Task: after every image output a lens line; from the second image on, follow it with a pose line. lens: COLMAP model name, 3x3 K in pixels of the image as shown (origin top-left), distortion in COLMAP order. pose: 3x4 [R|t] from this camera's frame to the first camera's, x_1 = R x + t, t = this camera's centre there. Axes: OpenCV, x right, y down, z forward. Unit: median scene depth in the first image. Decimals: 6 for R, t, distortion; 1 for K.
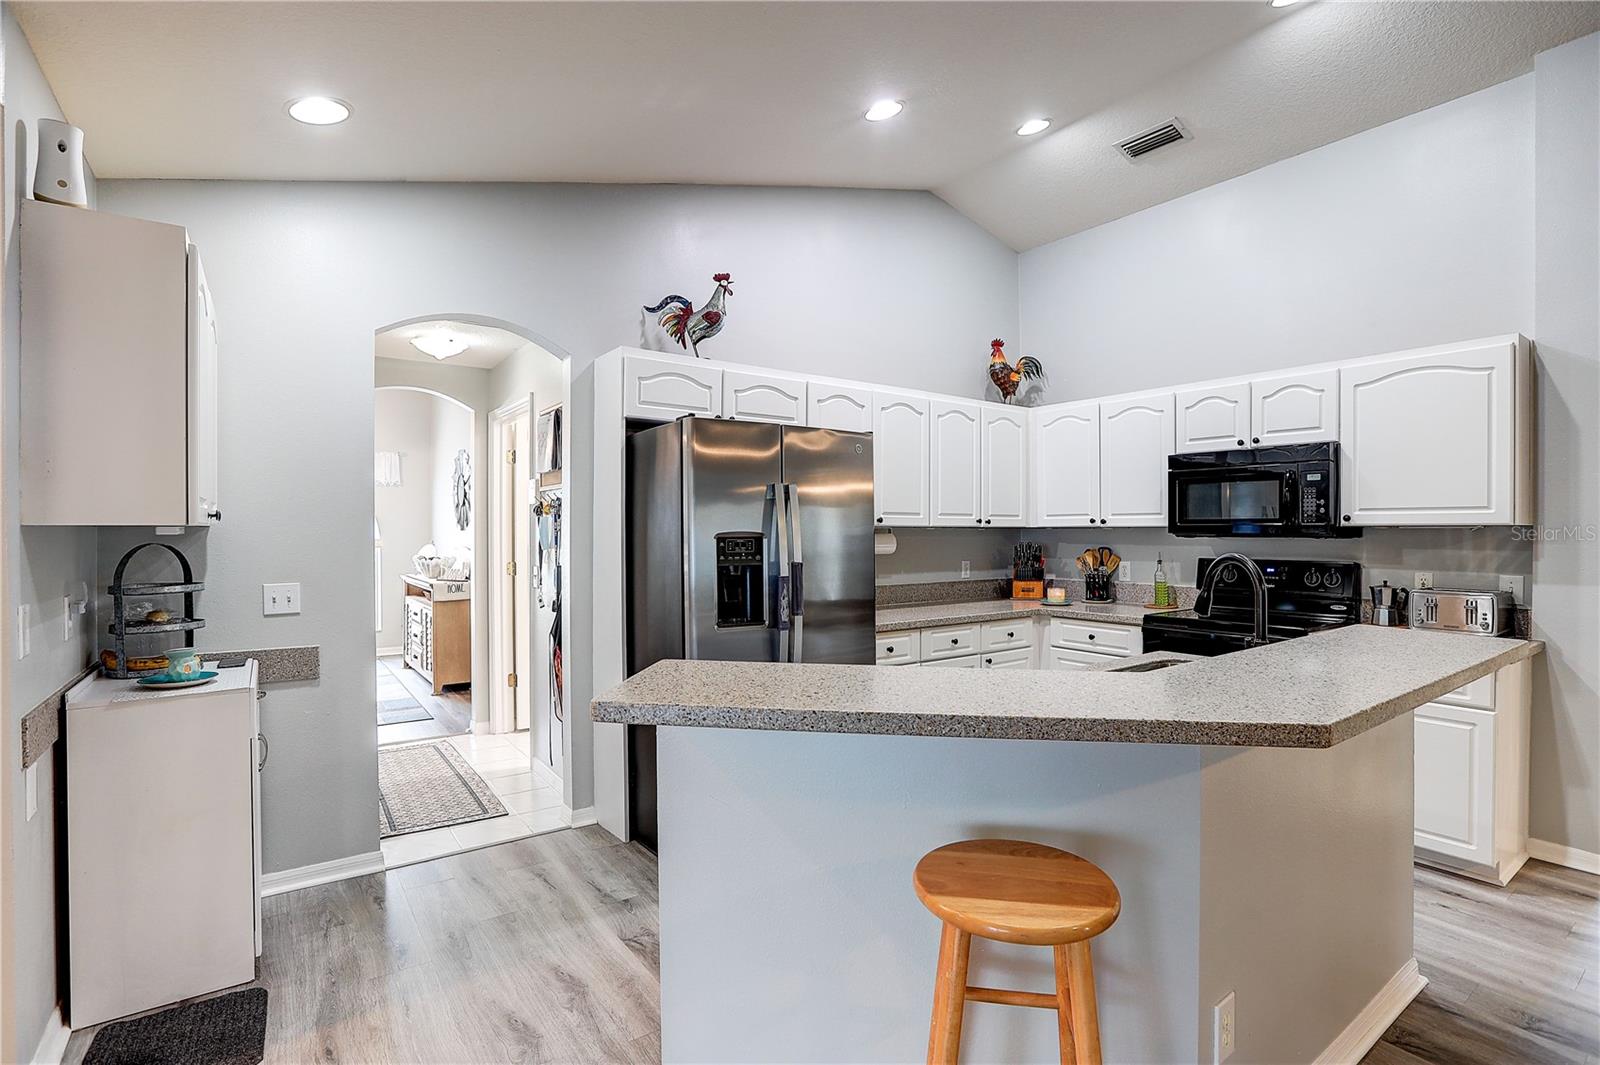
lens RADIAL K [[755.8, 0, 801.5], [0, 755.8, 530.3], [0, 0, 1]] dist [-0.040038, 0.008681]
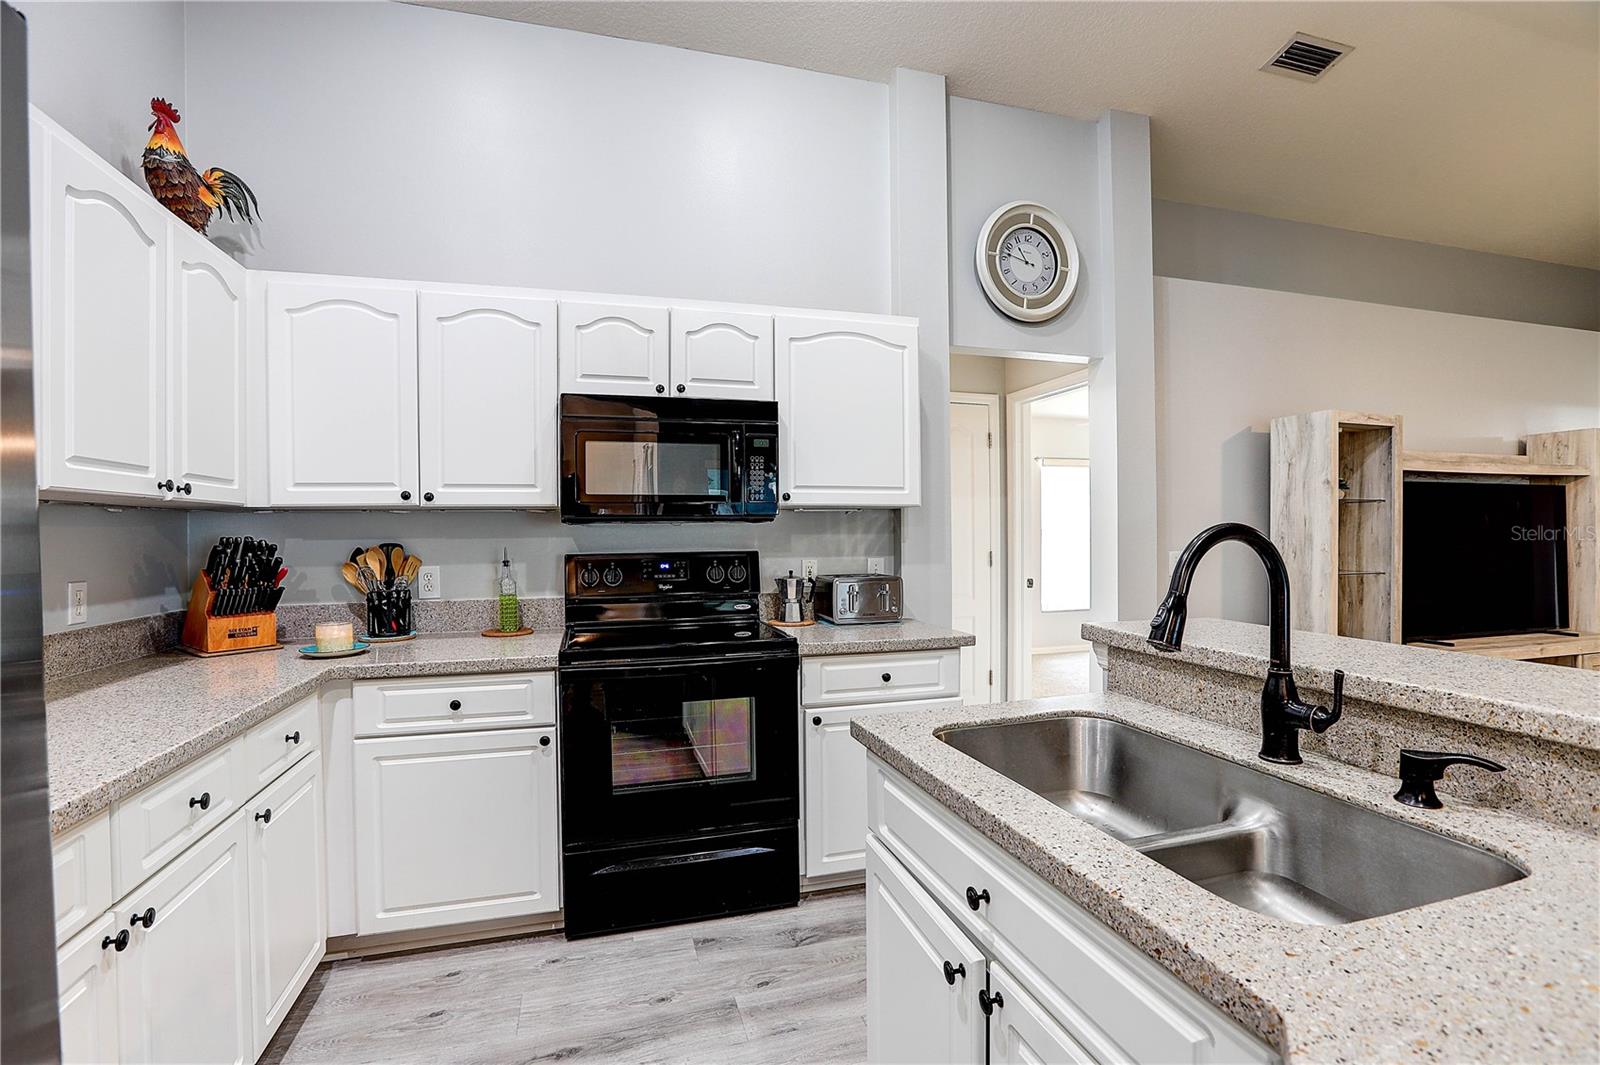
lens RADIAL K [[726.6, 0, 794.8], [0, 726.6, 536.3], [0, 0, 1]] dist [-0.043921, 0.011341]
pose [[0.341209, -0.010467, 0.939929, -0.020565], [0.007854, 0.999935, 0.008284, 0.018746], [-0.939955, 0.004556, 0.341269, 0.649898]]
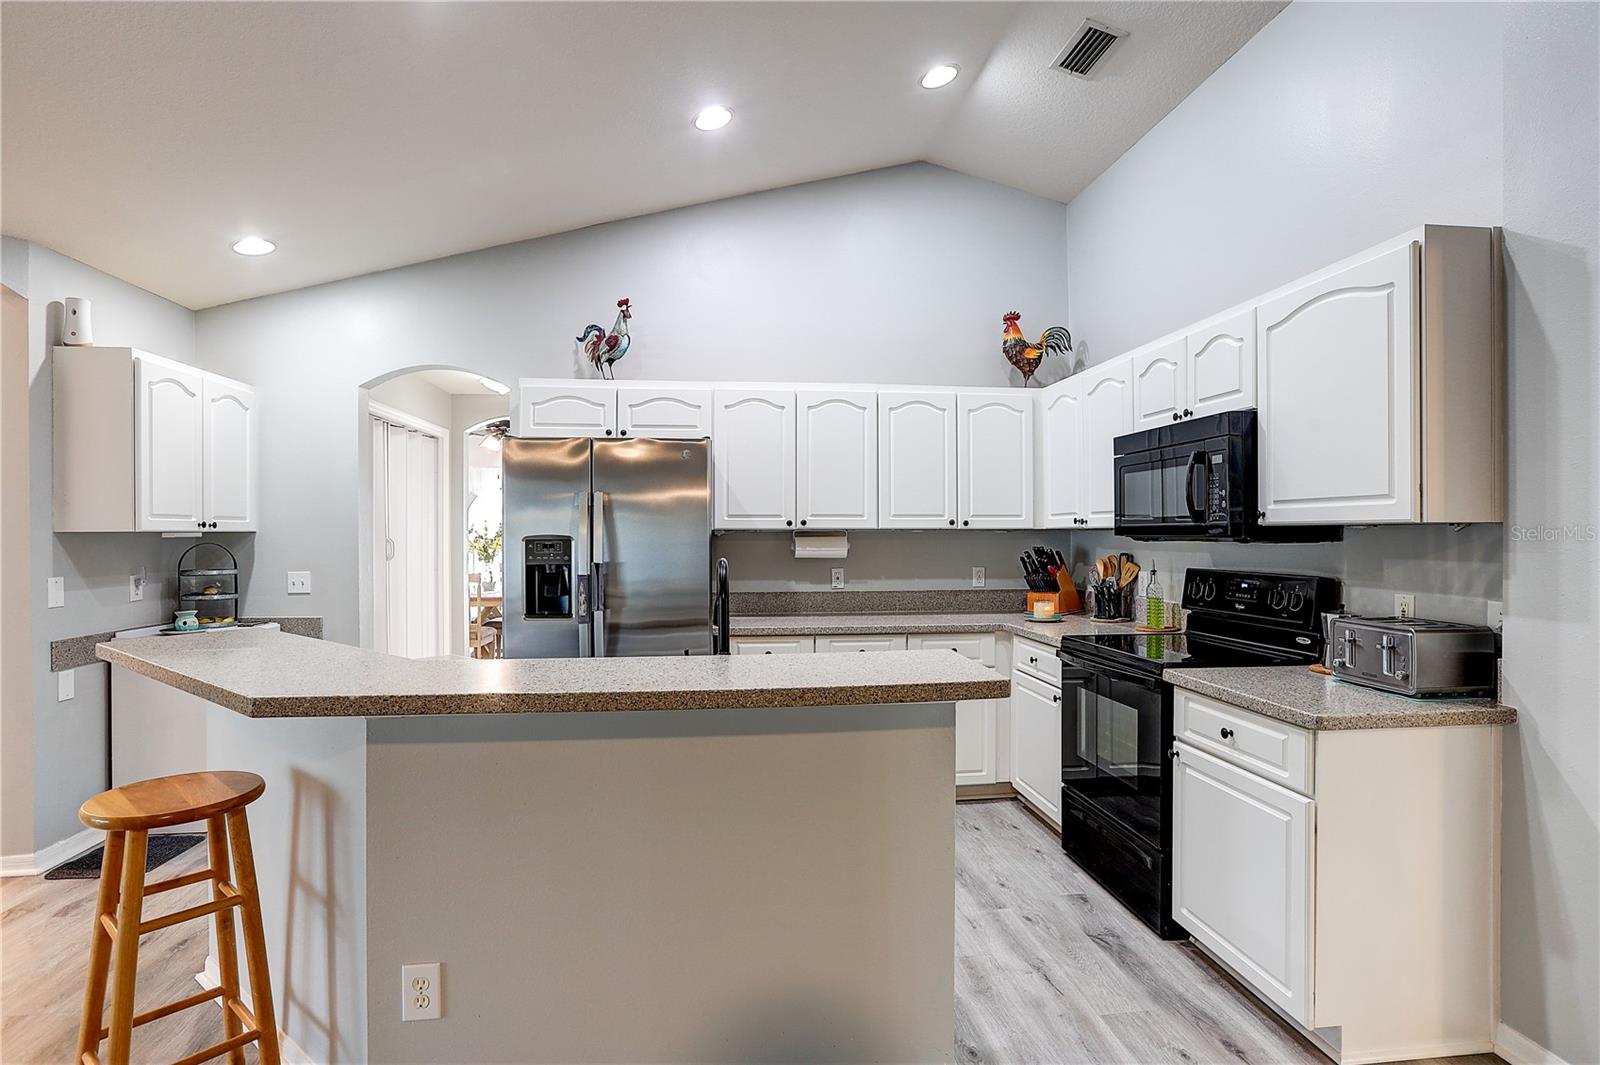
lens RADIAL K [[805.8, 0, 805.3], [0, 805.8, 532.4], [0, 0, 1]] dist [-0.030466, 0.001560]
pose [[0.875265, -0.003357, -0.483632, 0.660017], [0.002578, 0.999994, -0.002275, 0.001344], [0.483637, 0.000744, 0.875269, 0.101070]]
